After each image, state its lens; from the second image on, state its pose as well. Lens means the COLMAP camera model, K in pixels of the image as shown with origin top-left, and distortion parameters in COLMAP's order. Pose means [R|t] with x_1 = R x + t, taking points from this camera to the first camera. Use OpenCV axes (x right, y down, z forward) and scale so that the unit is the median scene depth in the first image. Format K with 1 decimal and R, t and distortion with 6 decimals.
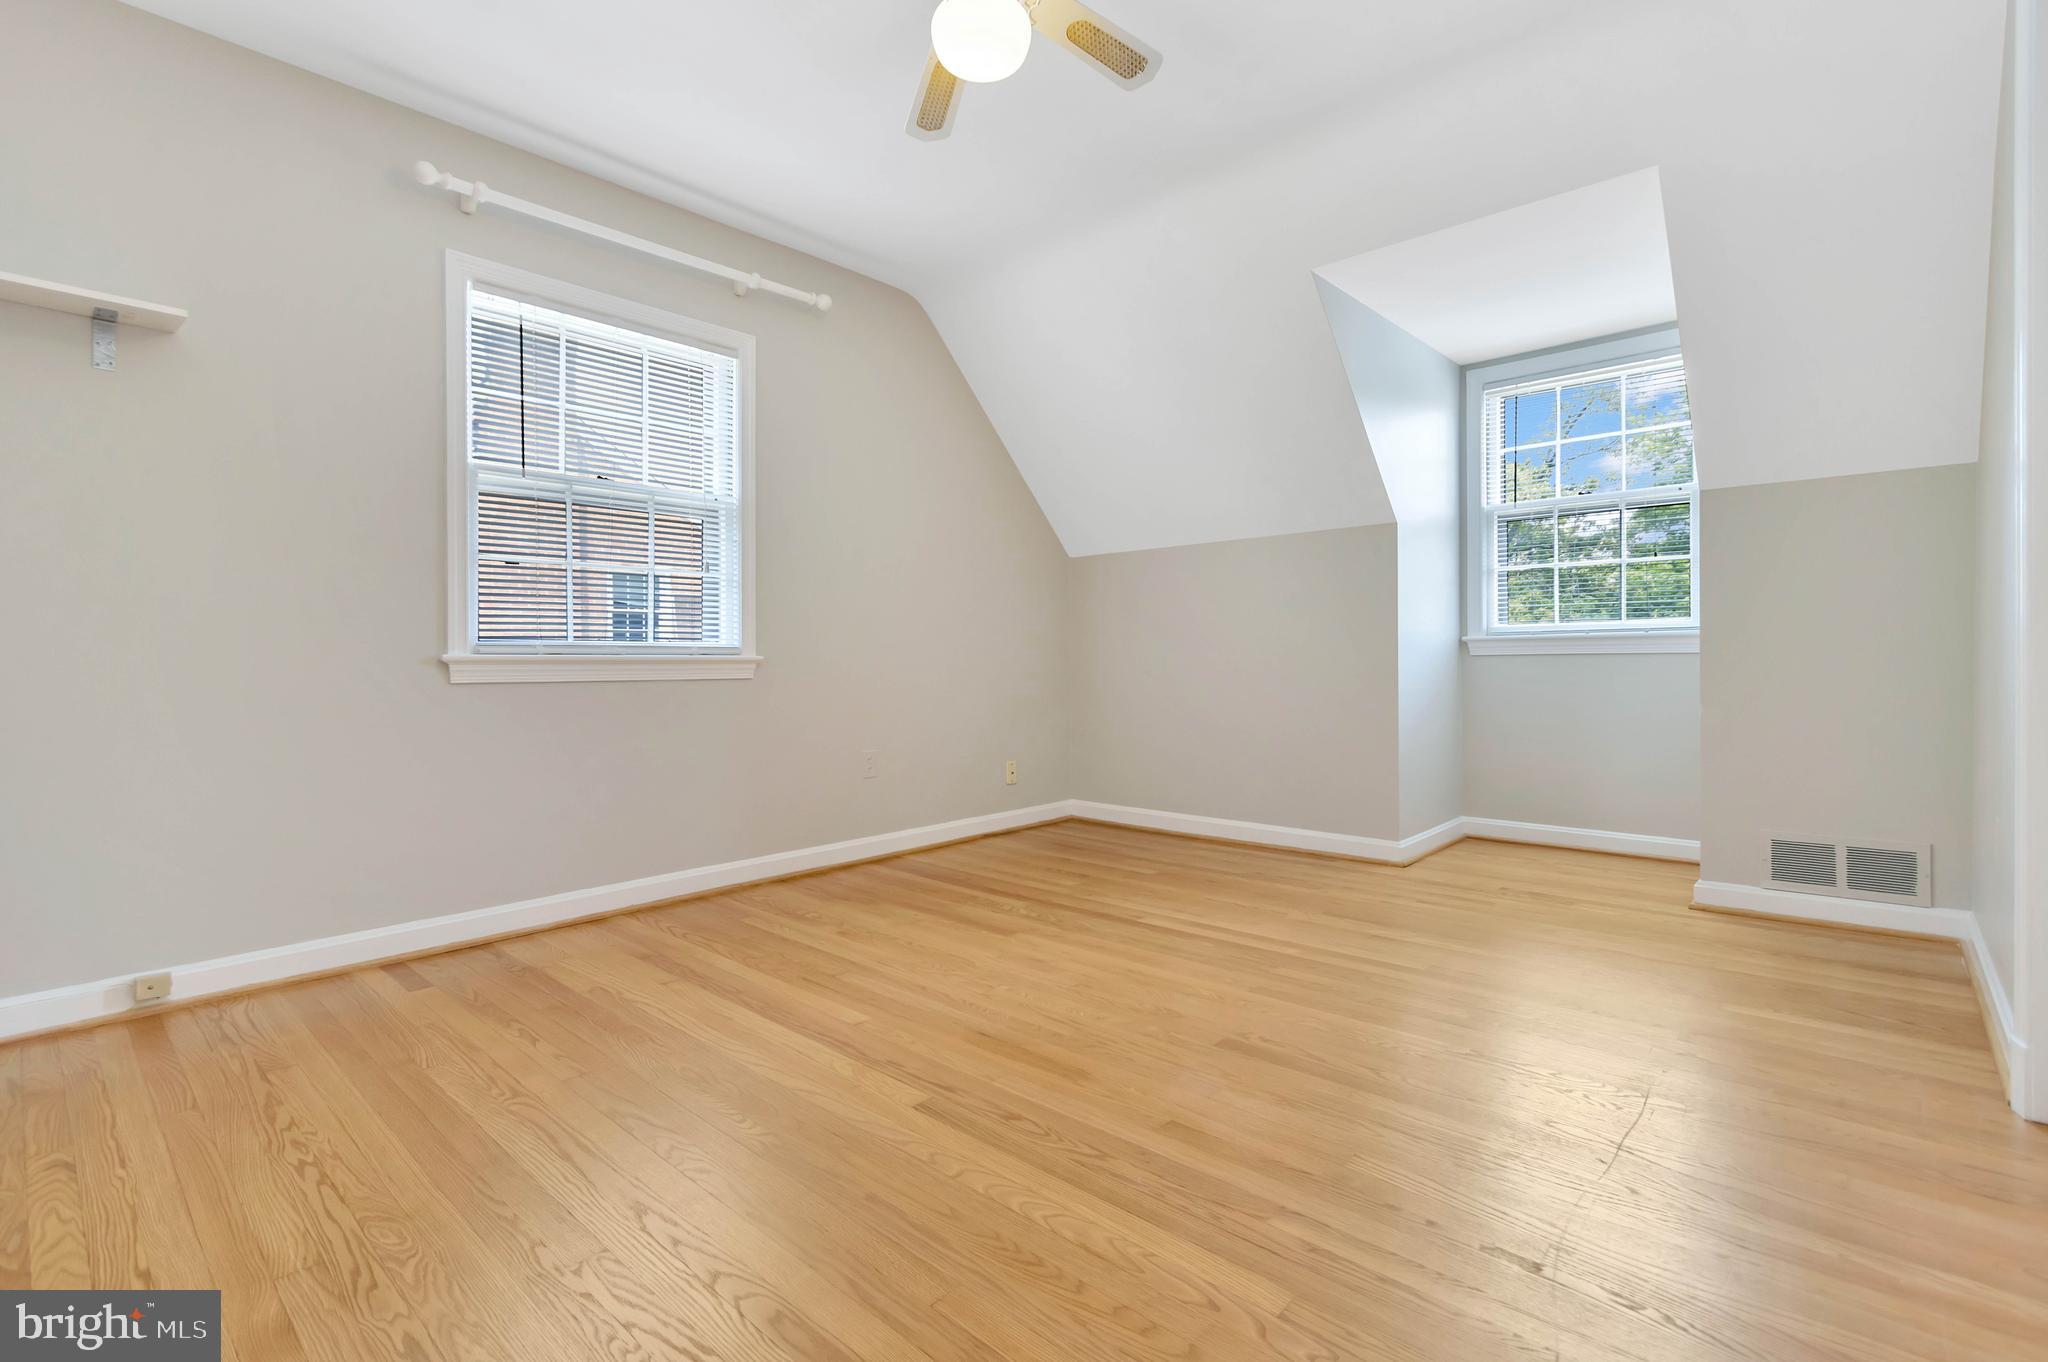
lens RADIAL K [[945.2, 0, 1024.0], [0, 945.2, 681.0], [0, 0, 1]] dist [-0.001658, -0.000187]
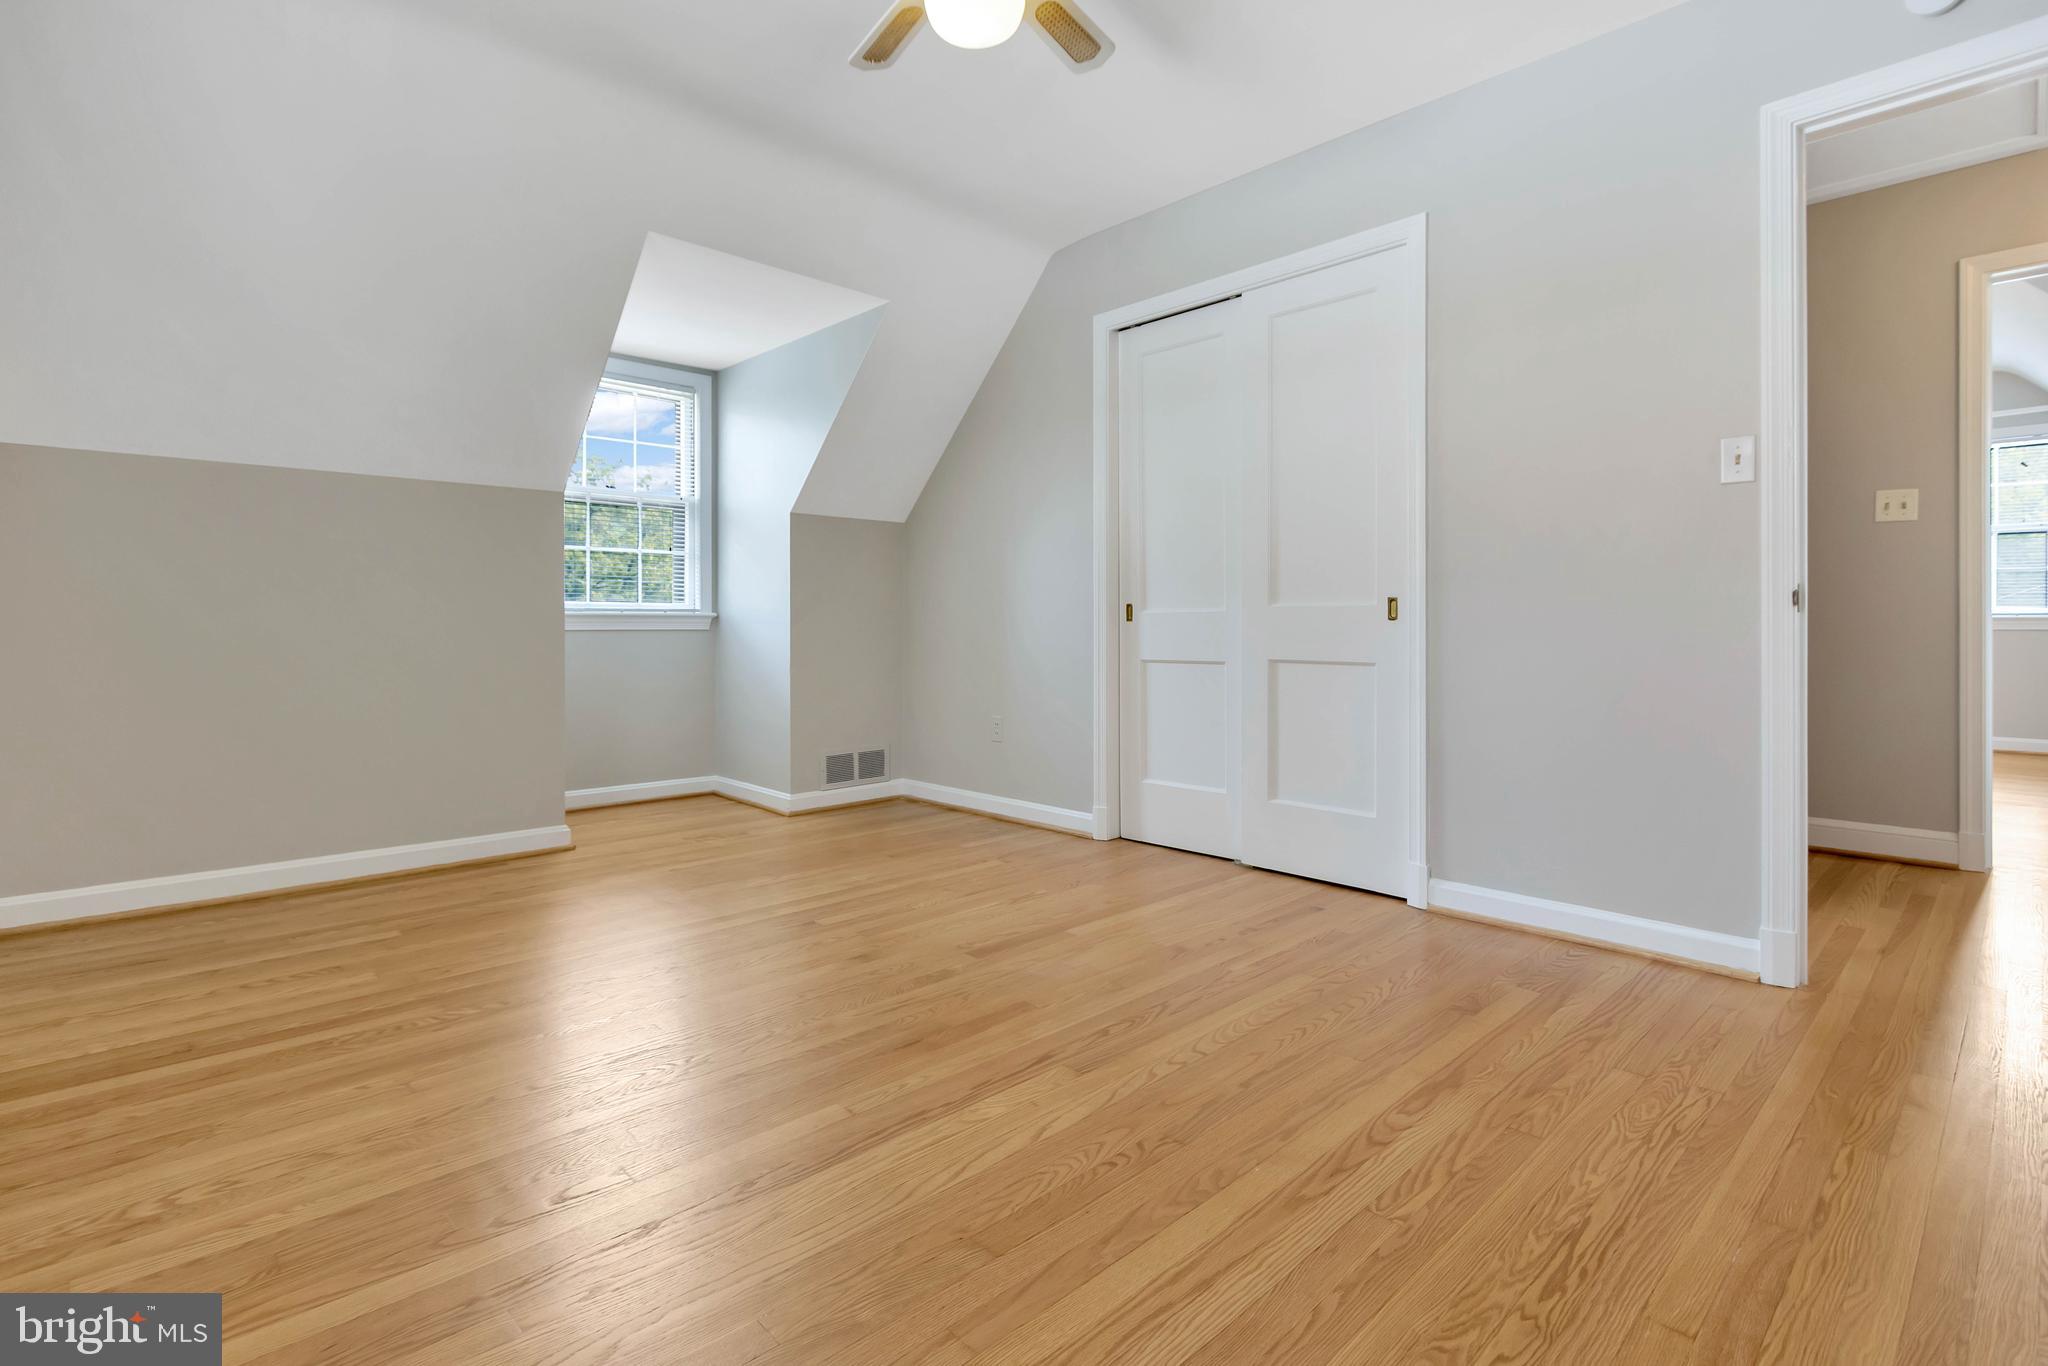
lens RADIAL K [[958.1, 0, 1022.7], [0, 958.1, 640.1], [0, 0, 1]] dist [0.000182, -0.000184]
pose [[0.073598, -0.007268, 0.997262, -1.007491], [0.028268, 0.999587, 0.005199, -0.018951], [-0.996887, 0.027808, 0.073773, 0.858142]]
